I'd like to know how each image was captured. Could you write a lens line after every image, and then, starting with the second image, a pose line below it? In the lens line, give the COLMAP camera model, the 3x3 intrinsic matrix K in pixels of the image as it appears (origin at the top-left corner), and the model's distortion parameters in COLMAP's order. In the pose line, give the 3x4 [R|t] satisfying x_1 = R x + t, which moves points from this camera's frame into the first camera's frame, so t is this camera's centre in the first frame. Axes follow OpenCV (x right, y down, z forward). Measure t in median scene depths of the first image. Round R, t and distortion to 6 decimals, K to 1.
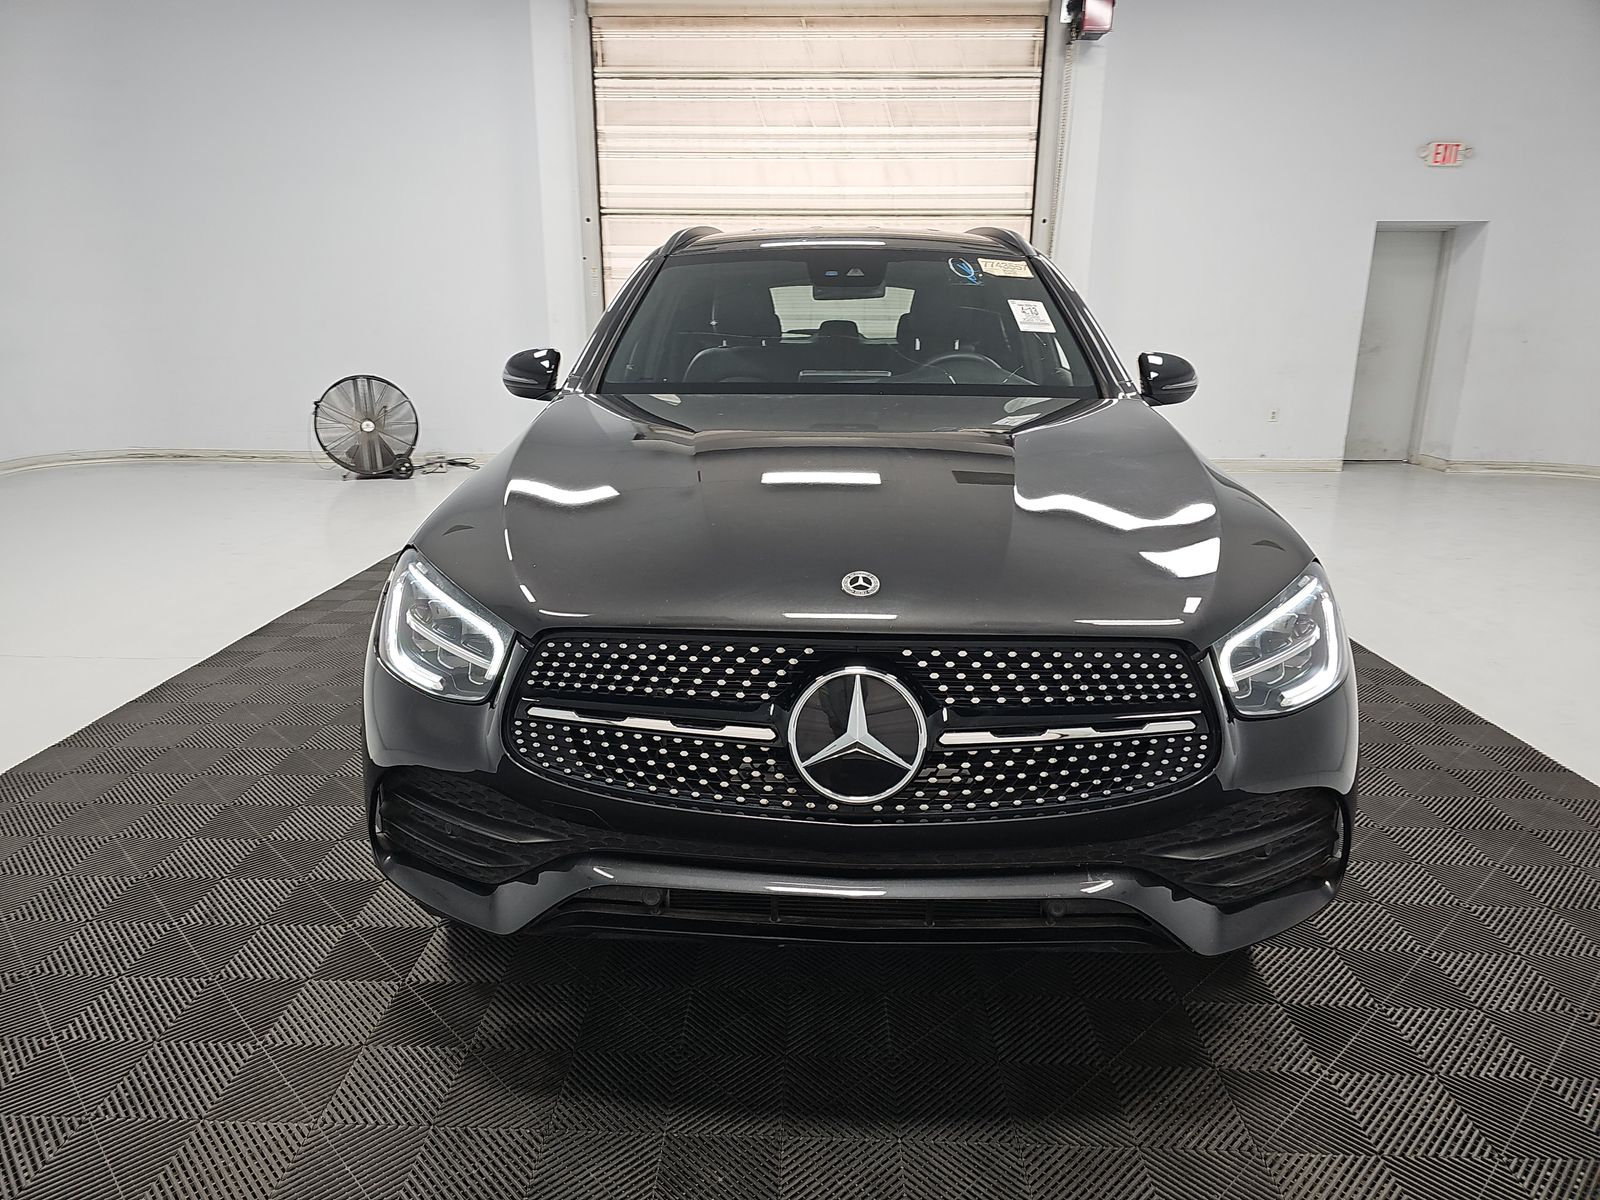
lens RADIAL K [[1038.8, 0, 794.3], [0, 1038.8, 590.0], [0, 0, 1]] dist [0.030062, -0.035681]
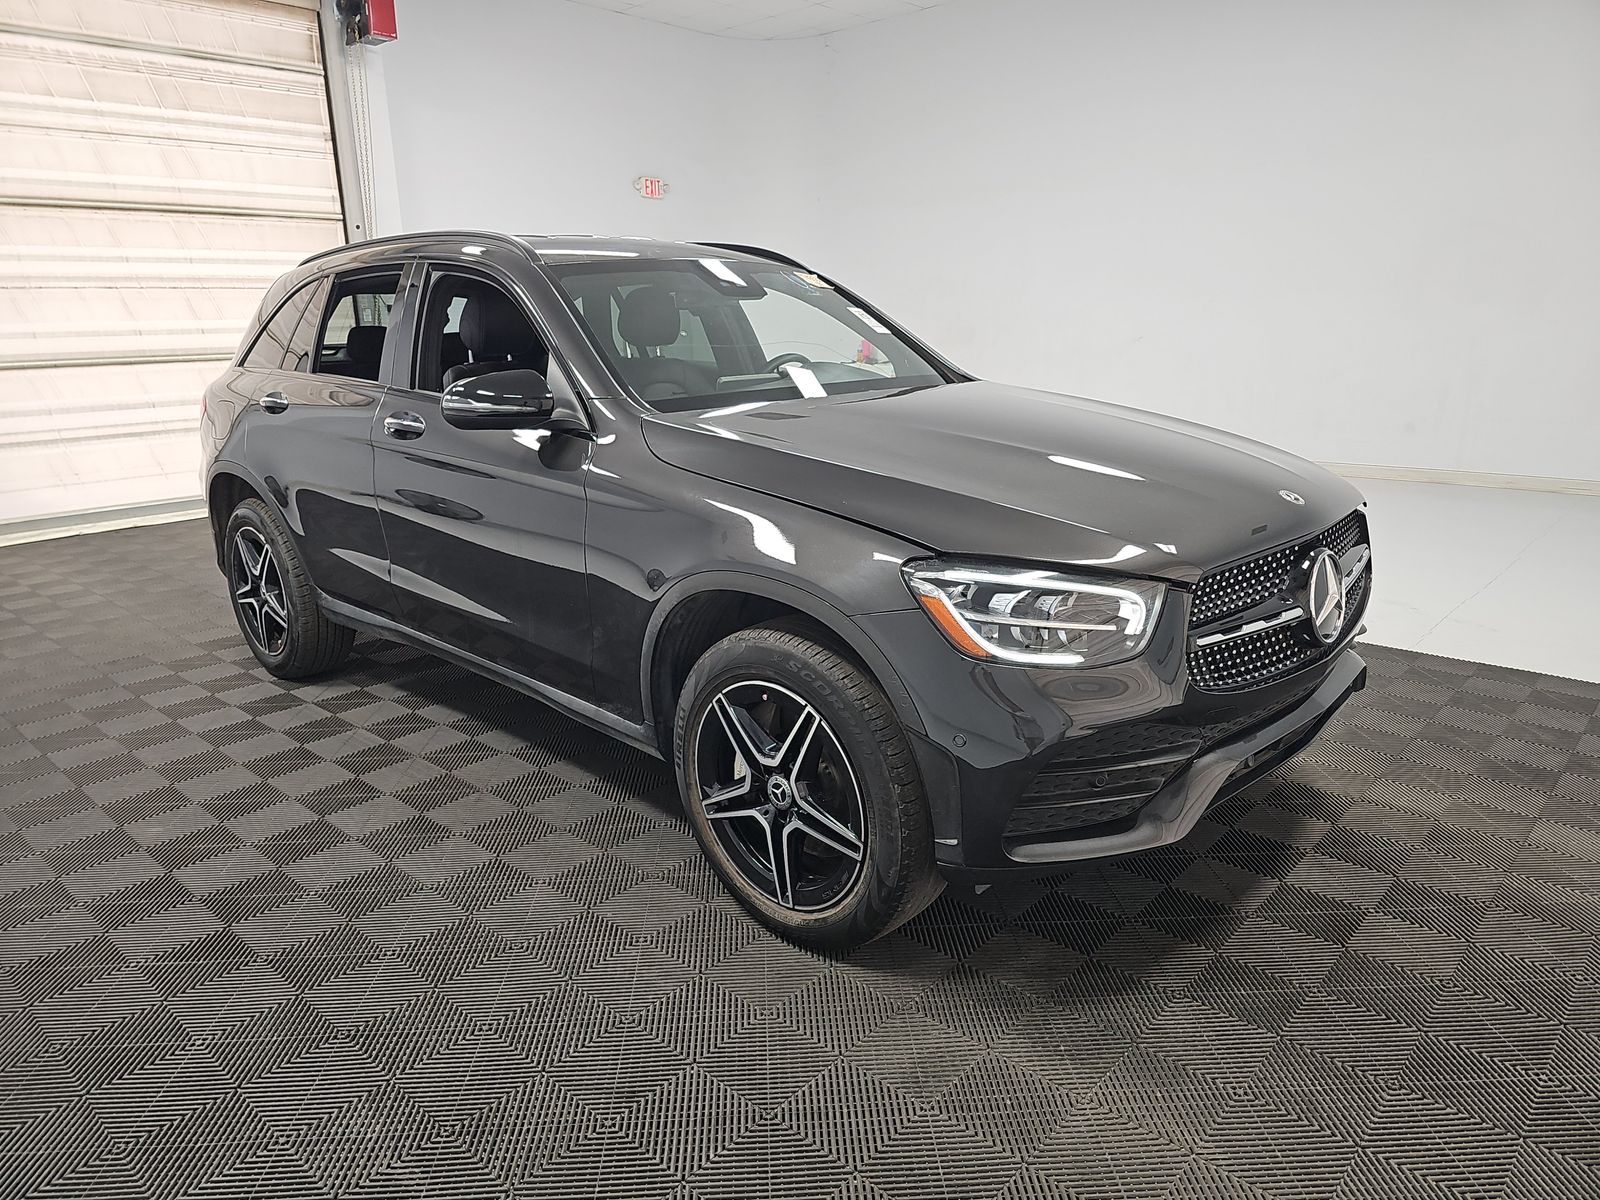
lens RADIAL K [[1038.8, 0, 794.3], [0, 1038.8, 590.0], [0, 0, 1]] dist [0.030062, -0.035681]
pose [[0.666180, -0.204206, 0.717290, -0.254437], [0.207327, 0.974581, 0.084900, -0.027077], [-0.716394, 0.092155, 0.691583, 0.079834]]
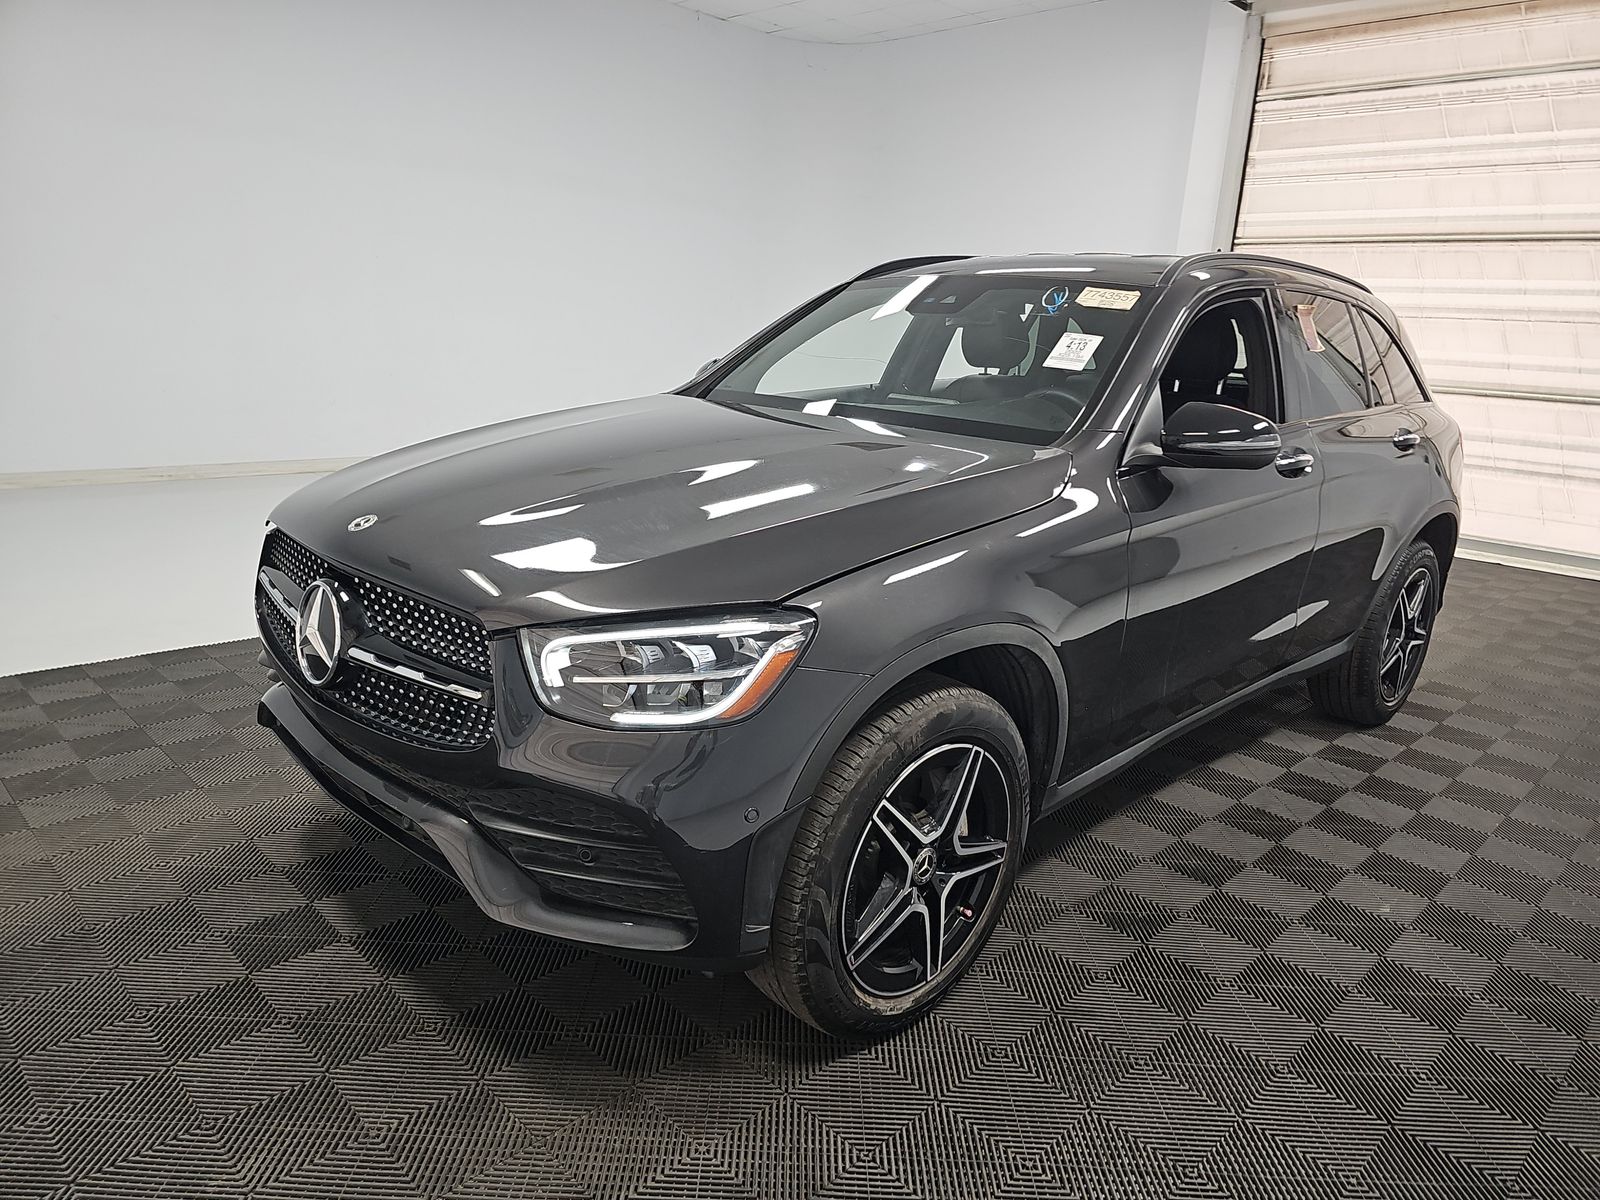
lens RADIAL K [[1038.8, 0, 794.3], [0, 1038.8, 590.0], [0, 0, 1]] dist [0.030062, -0.035681]
pose [[0.710062, 0.205164, -0.673588, 0.240289], [-0.224815, 0.972598, 0.059250, -0.021996], [0.667286, 0.109361, 0.736729, 0.071238]]
